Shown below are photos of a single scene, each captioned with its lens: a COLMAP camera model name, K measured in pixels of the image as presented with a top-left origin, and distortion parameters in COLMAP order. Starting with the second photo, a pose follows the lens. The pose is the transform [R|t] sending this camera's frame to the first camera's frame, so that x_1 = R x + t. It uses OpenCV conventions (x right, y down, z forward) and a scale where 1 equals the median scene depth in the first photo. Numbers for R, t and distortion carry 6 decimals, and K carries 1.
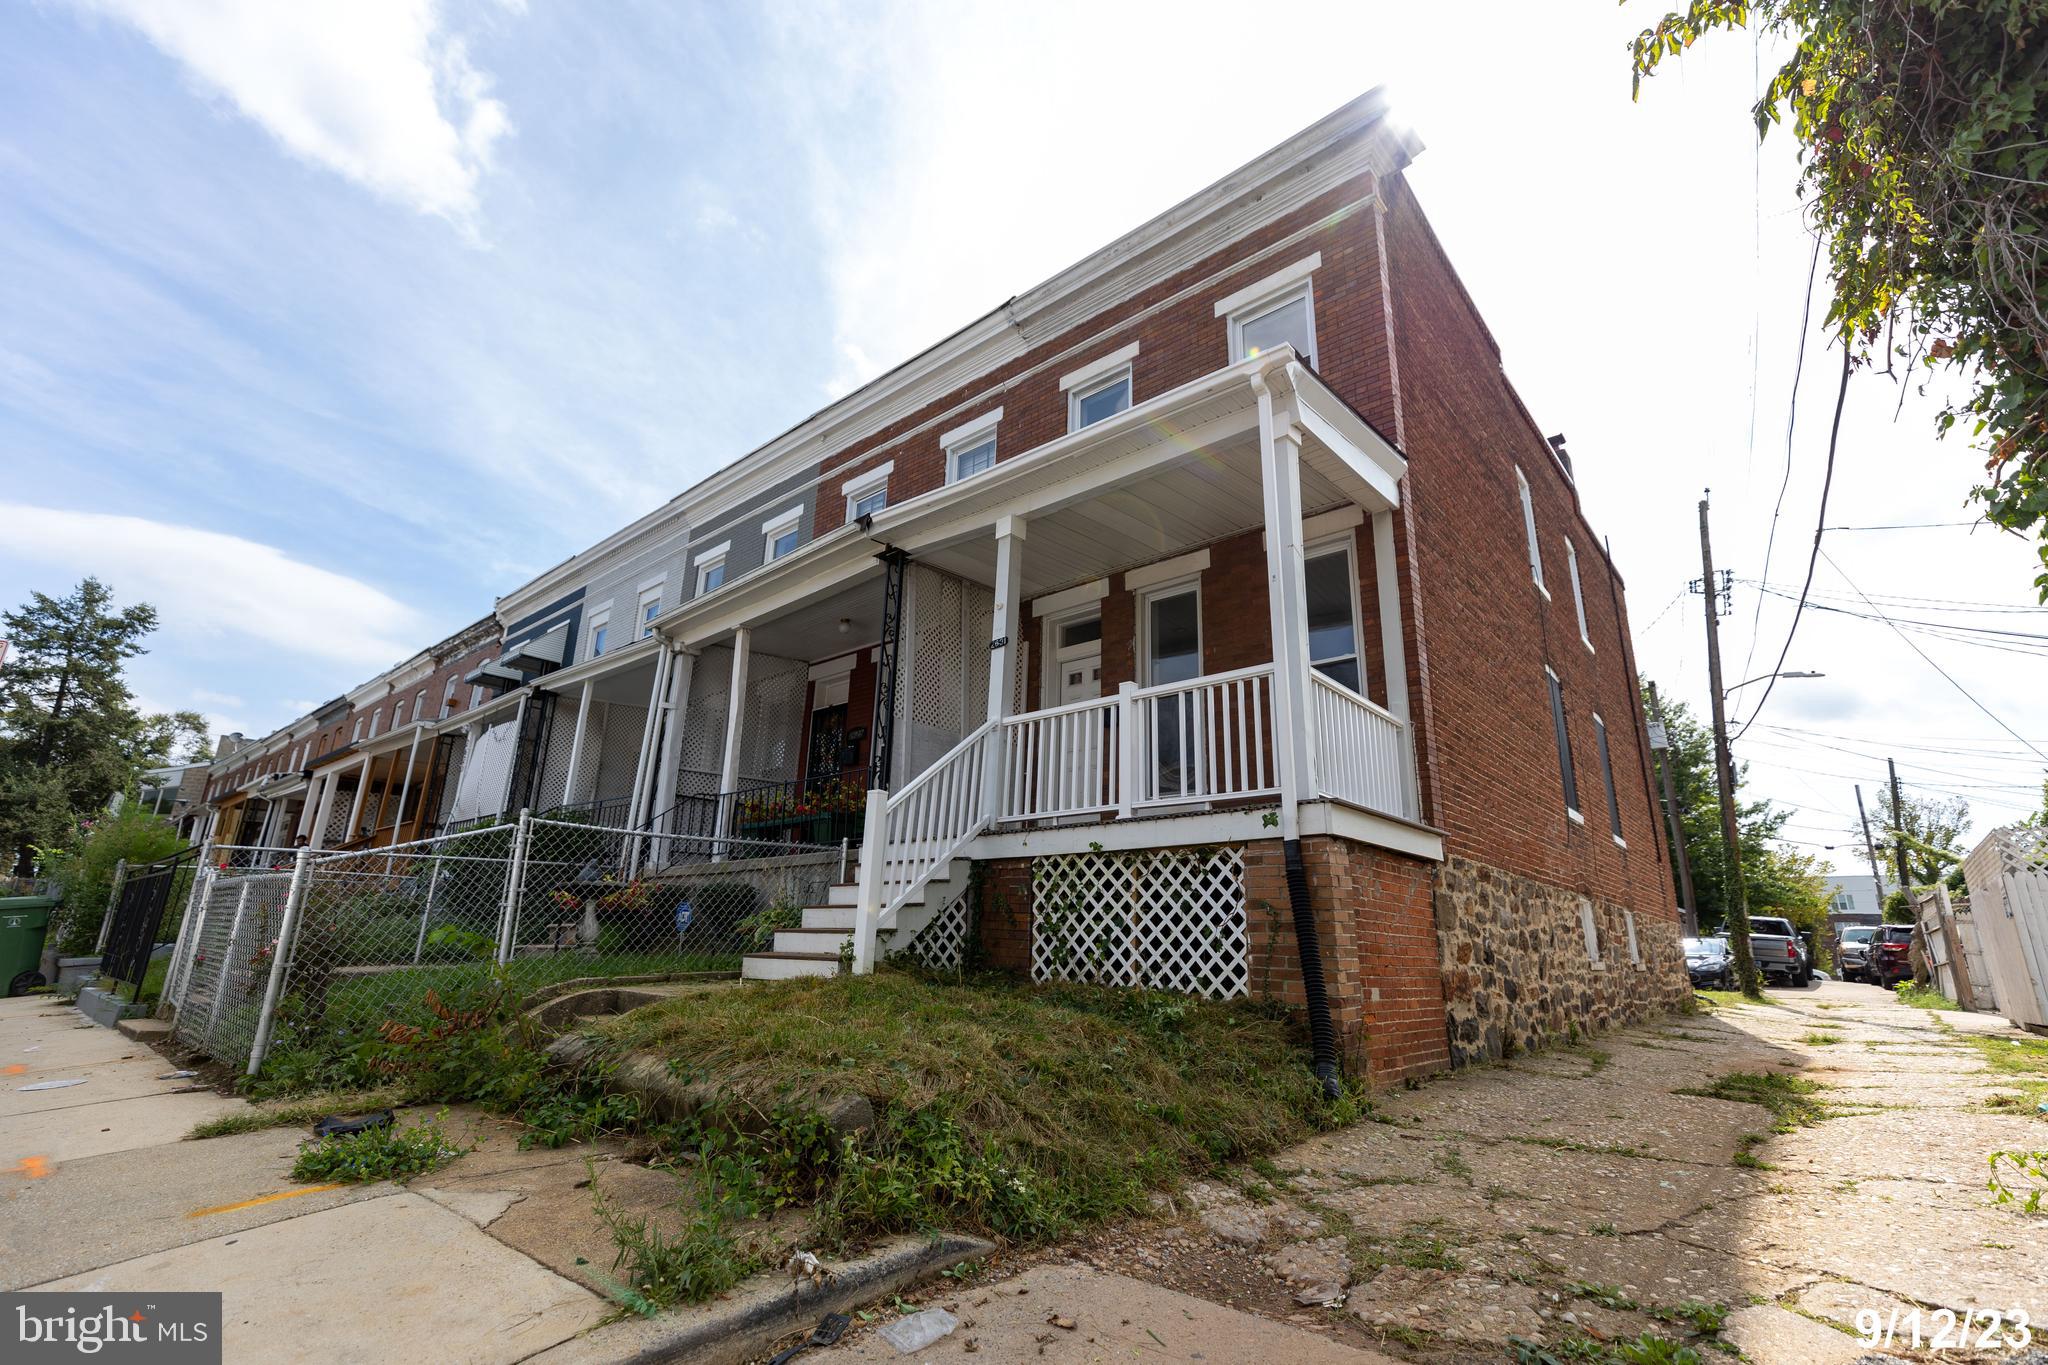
lens RADIAL K [[909.7, 0, 1032.2], [0, 909.7, 682.7], [0, 0, 1]] dist [0.003979, -0.000875]
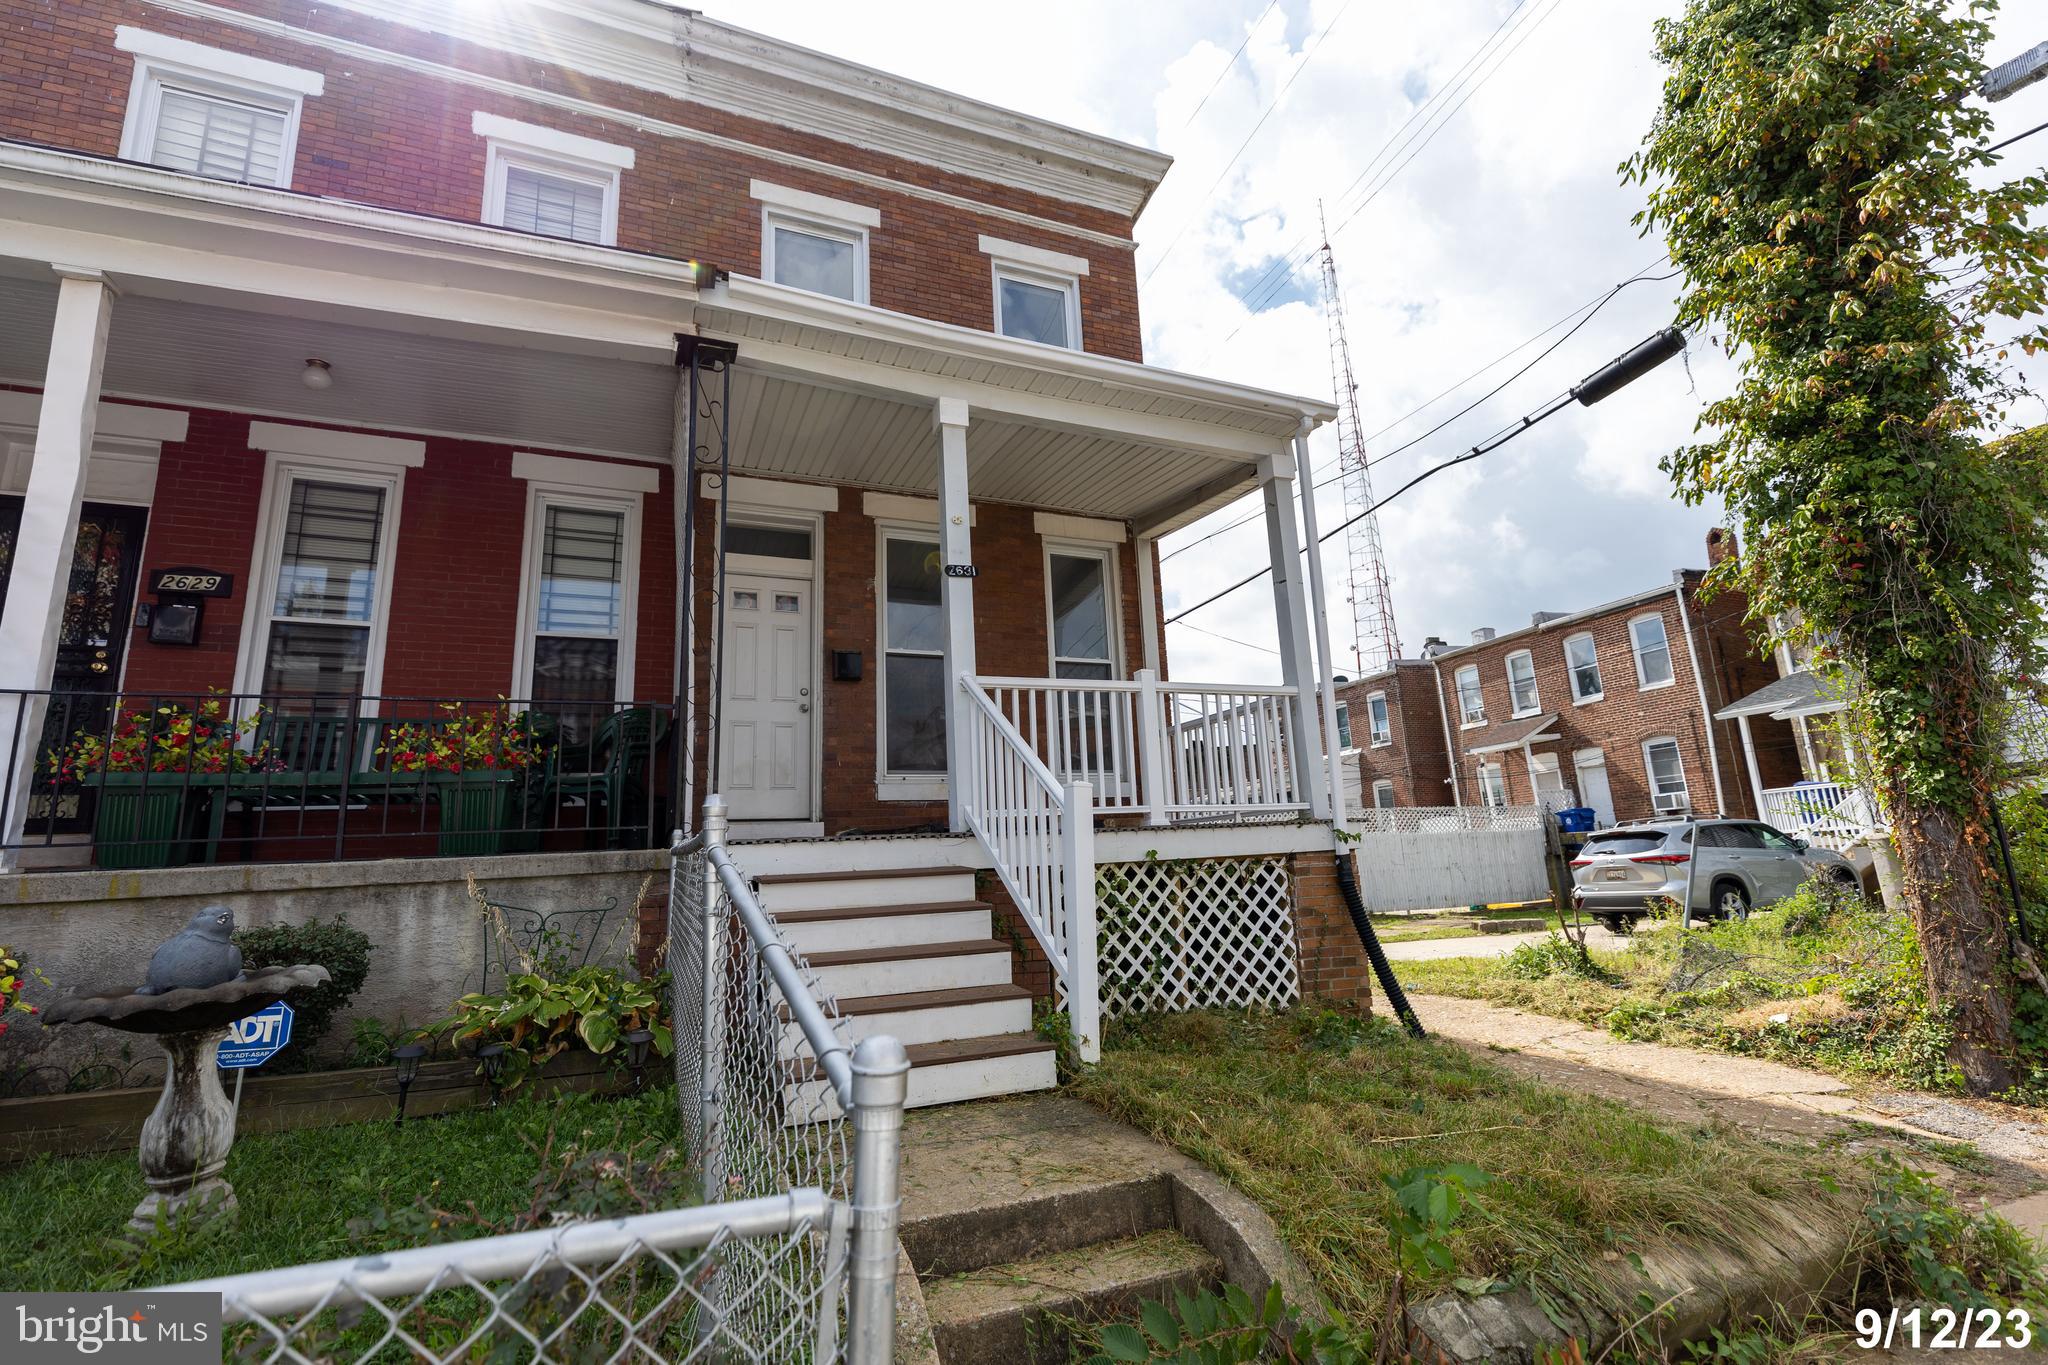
lens RADIAL K [[909.7, 0, 1027.3], [0, 909.7, 681.4], [0, 0, 1]] dist [0.003979, -0.000875]
pose [[0.446176, 0.144106, 0.883267, -0.814559], [-0.198546, 0.978295, -0.059316, 0.096310], [-0.872643, -0.148904, 0.465103, 0.753944]]
